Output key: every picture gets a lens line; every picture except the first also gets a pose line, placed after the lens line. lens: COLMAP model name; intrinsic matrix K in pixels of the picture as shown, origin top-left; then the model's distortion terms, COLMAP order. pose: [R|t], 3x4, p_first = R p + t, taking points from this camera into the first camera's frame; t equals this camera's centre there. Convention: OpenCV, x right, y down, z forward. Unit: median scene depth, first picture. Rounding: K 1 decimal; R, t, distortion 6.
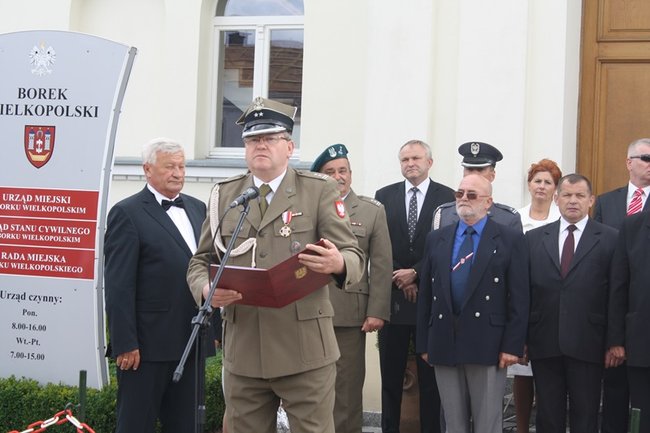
lens RADIAL K [[1489.9, 0, 325.6], [0, 1489.9, 216.2], [0, 0, 1]] dist [0.055797, 0.211134]
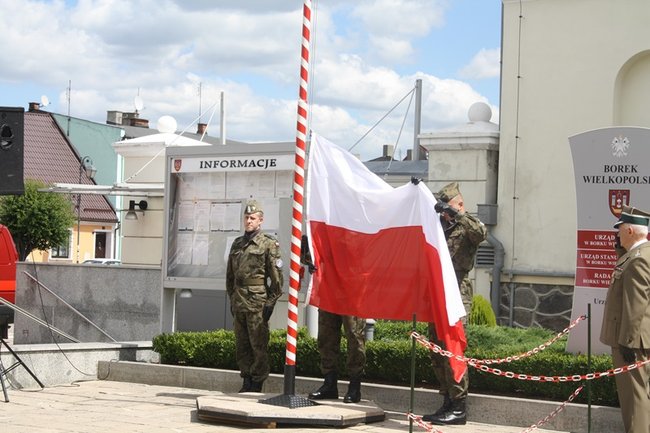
lens RADIAL K [[1569.9, 0, 325.5], [0, 1569.9, 217.1], [0, 0, 1]] dist [0.071322, 0.316952]
pose [[0.949577, -0.014684, -0.313190, 0.026168], [0.006568, 0.999615, -0.026954, 0.008320], [0.313465, 0.023538, 0.949308, -0.612948]]
